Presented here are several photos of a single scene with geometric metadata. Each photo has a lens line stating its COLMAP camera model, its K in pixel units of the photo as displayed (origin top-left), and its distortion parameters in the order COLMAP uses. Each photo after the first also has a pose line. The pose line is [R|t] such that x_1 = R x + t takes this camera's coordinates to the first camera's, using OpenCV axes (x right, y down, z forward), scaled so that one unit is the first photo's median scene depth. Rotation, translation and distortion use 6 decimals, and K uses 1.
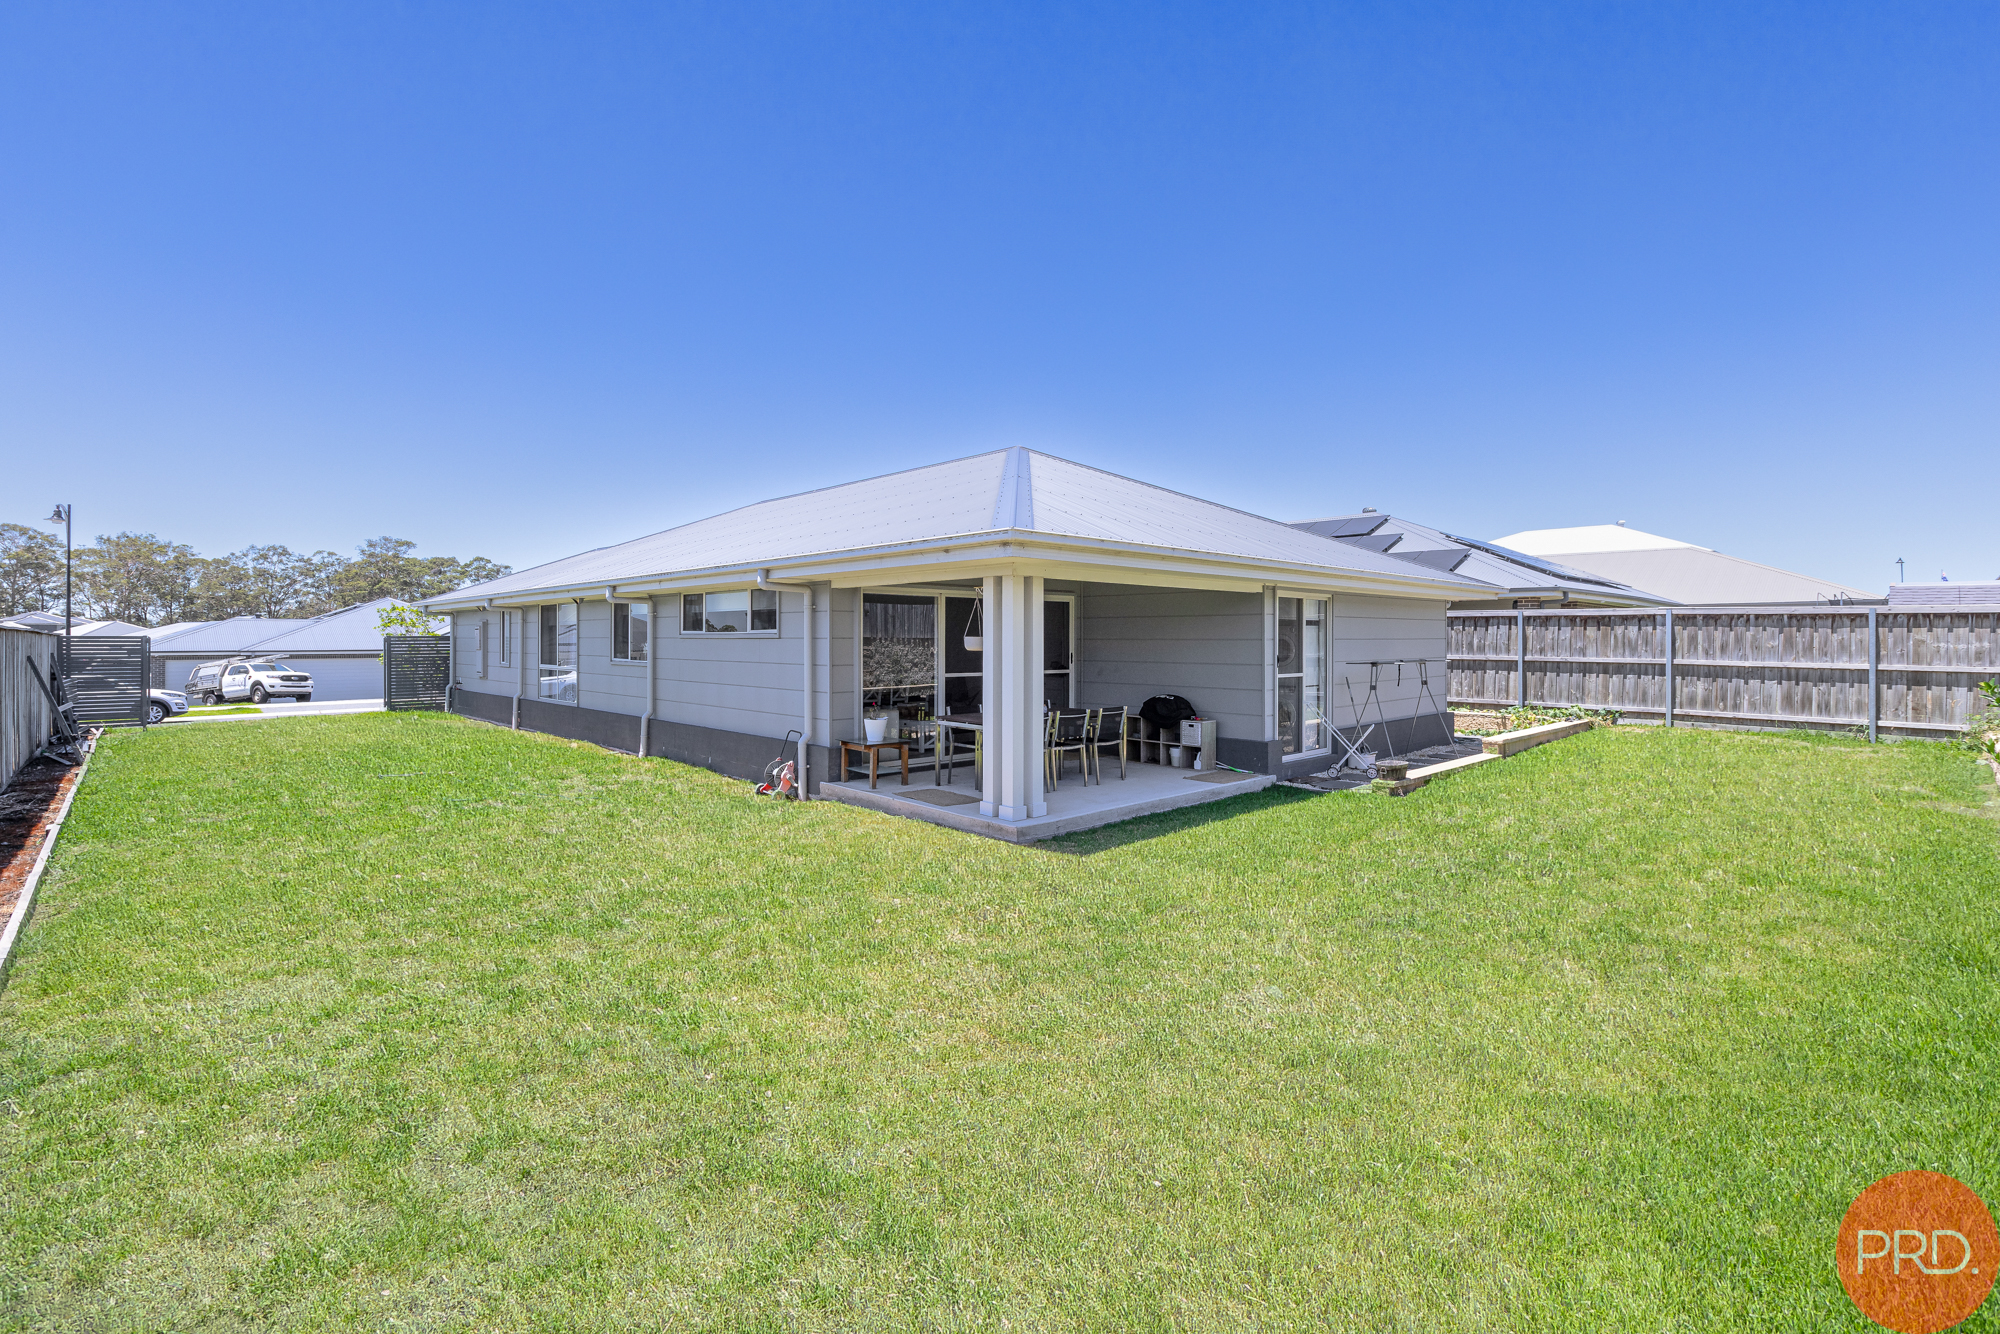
lens RADIAL K [[922.9, 0, 993.8], [0, 922.9, 643.3], [0, 0, 1]] dist [0.017243, -0.005078]
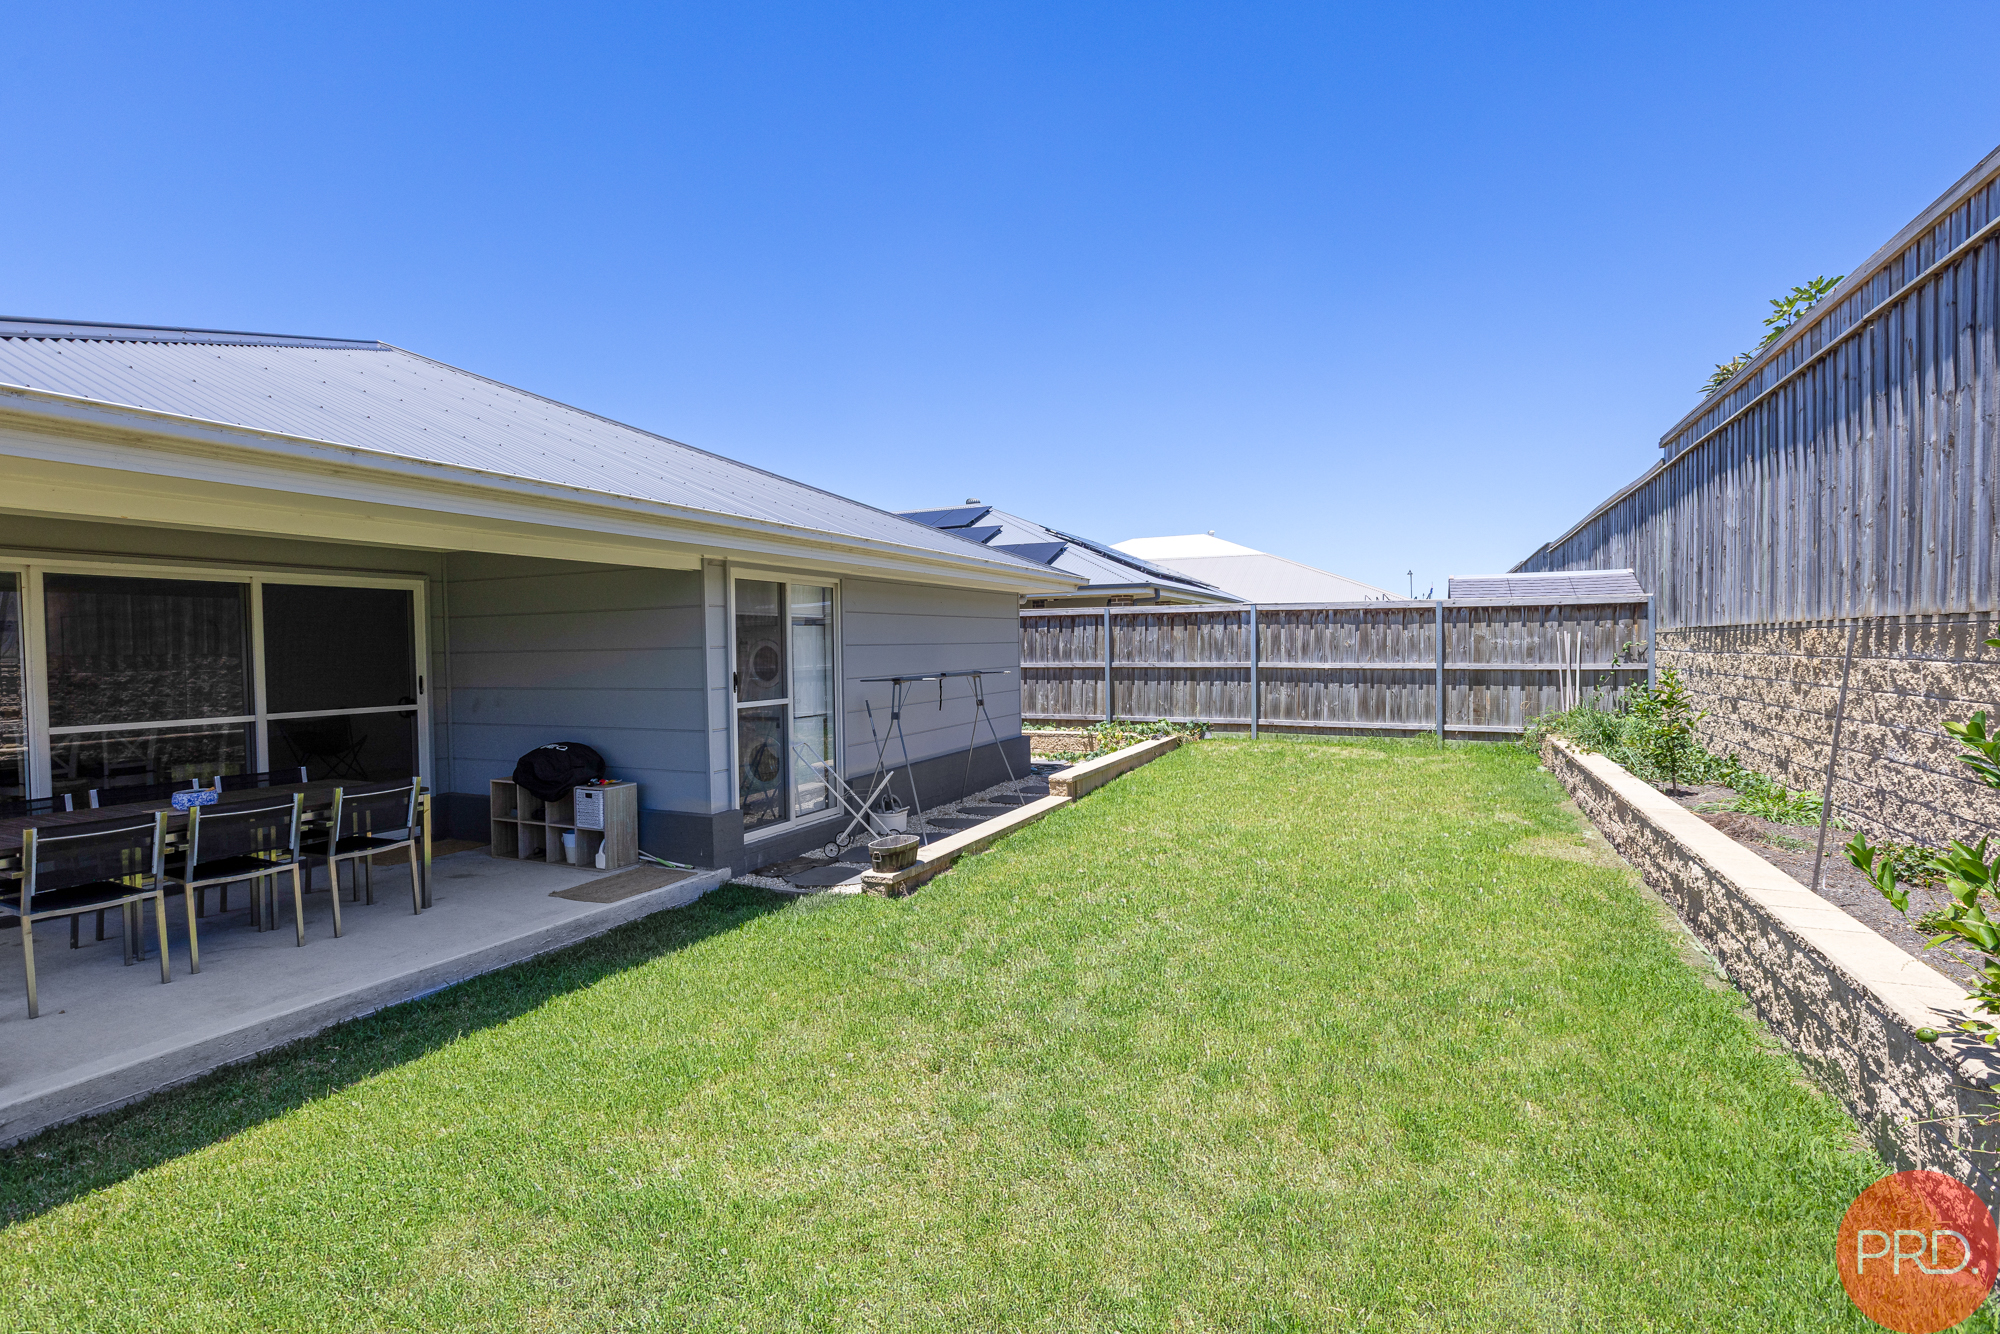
lens RADIAL K [[922.9, 0, 1002.0], [0, 922.9, 675.4], [0, 0, 1]] dist [0.017243, -0.005078]
pose [[0.933454, -0.028071, 0.357598, 0.208791], [0.019279, 0.999418, 0.028127, 0.000522], [-0.358179, -0.019361, 0.933452, 0.294393]]
